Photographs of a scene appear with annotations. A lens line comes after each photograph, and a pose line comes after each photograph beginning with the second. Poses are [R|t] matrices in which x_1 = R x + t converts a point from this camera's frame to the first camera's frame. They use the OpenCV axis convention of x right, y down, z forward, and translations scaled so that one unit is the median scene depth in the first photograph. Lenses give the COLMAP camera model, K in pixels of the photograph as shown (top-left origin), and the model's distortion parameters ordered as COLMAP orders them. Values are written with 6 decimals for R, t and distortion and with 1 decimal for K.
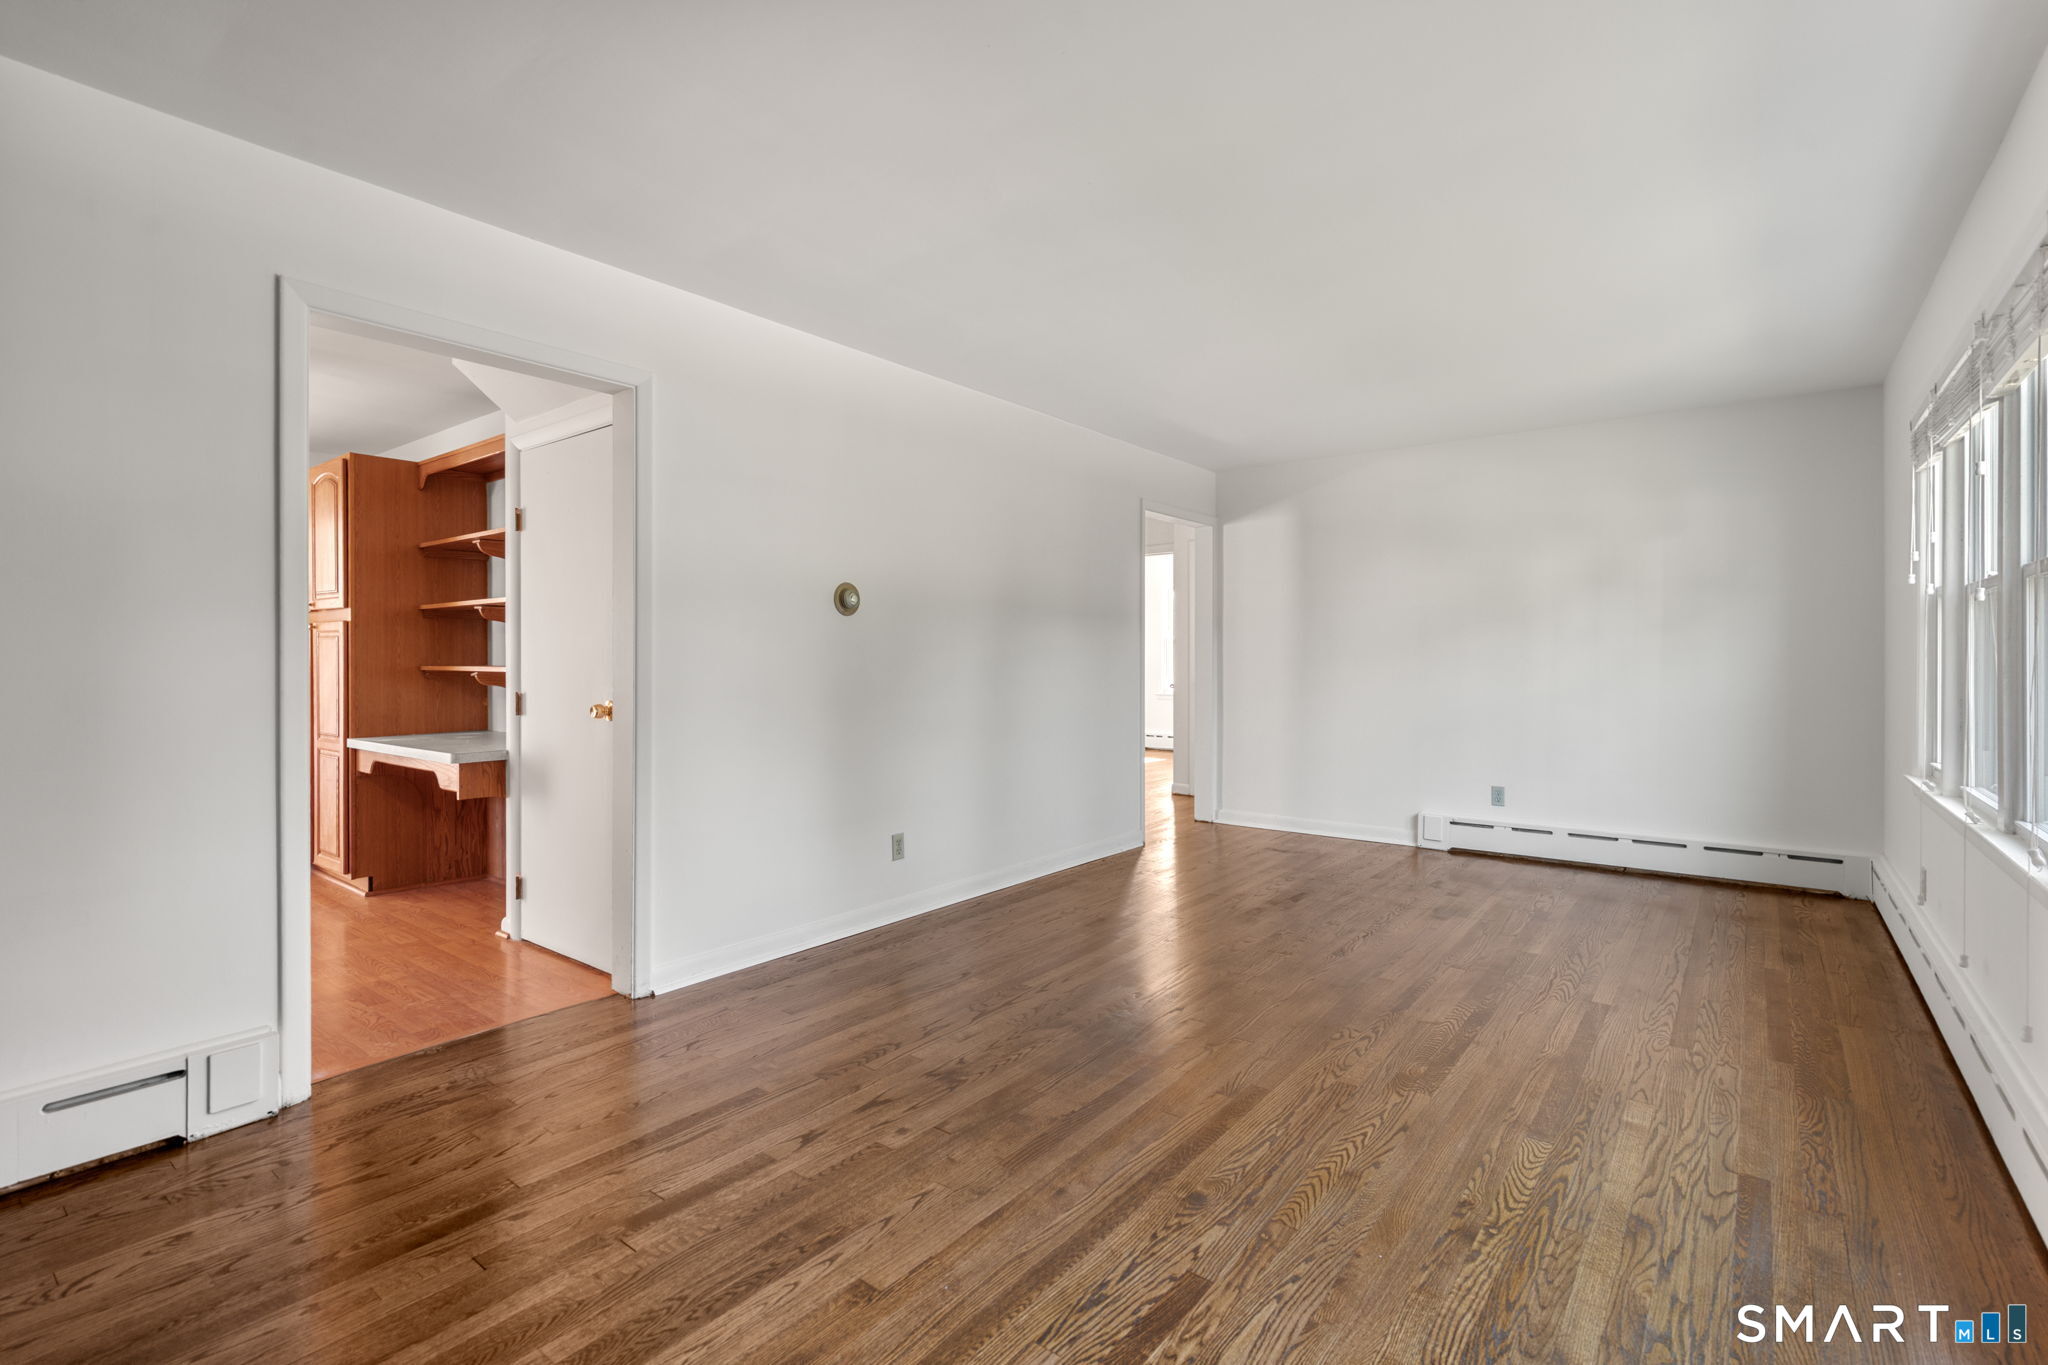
lens RADIAL K [[933.3, 0, 1024.0], [0, 933.3, 682.5], [0, 0, 1]] dist [-0.000650, 0.001319]
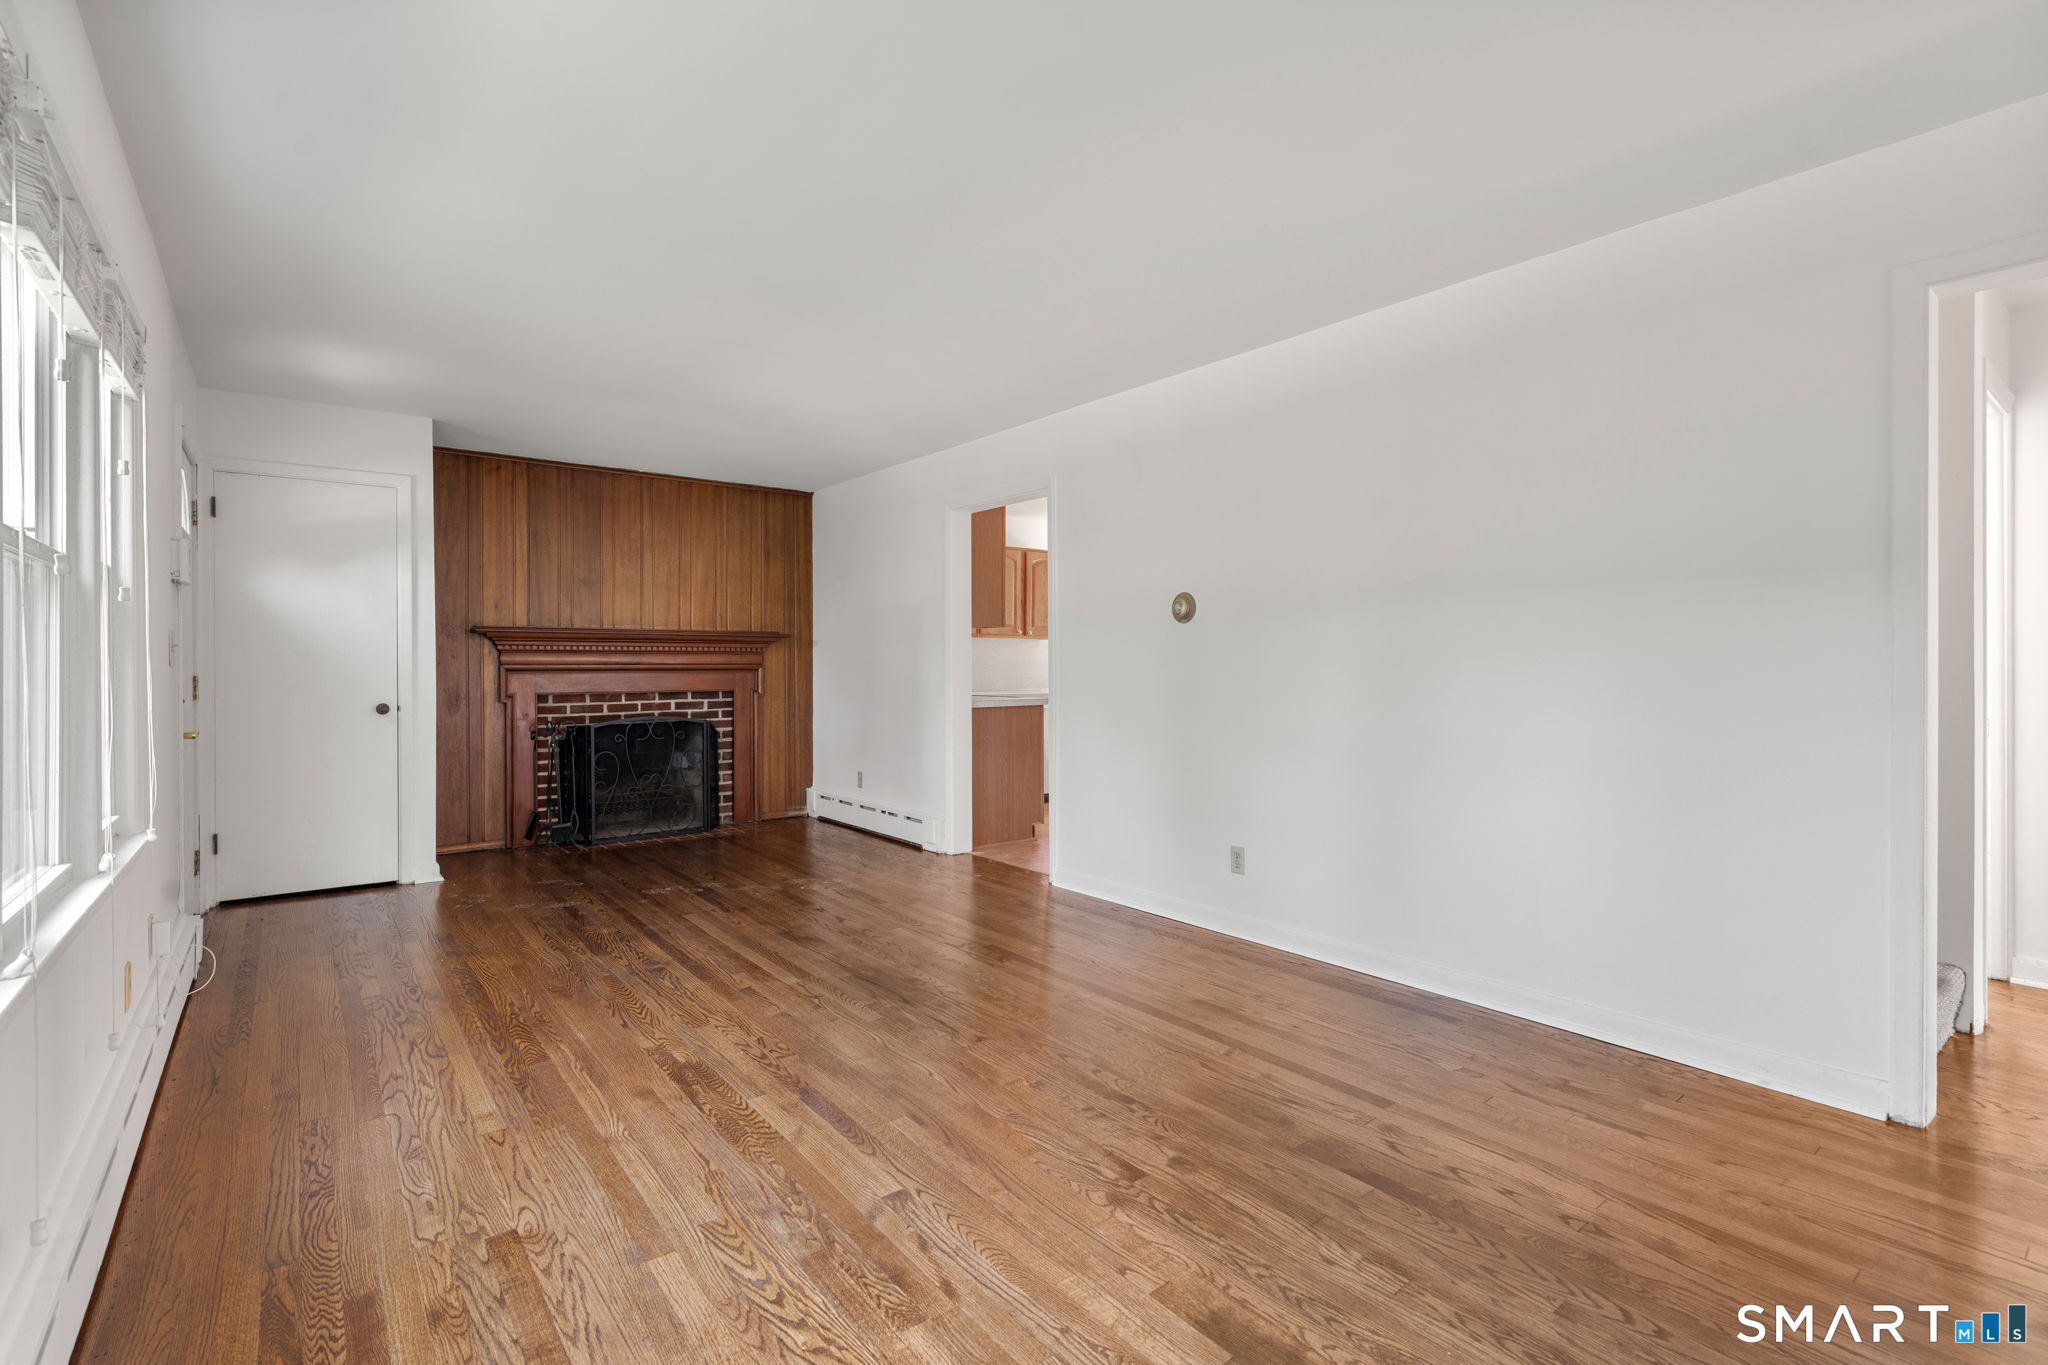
lens RADIAL K [[933.3, 0, 1024.0], [0, 933.3, 682.5], [0, 0, 1]] dist [-0.000650, 0.001319]
pose [[-0.237672, 0.018572, -0.971168, 1.334880], [-0.022139, 0.999454, 0.024531, -0.038234], [0.971093, 0.027331, -0.237131, 1.603311]]
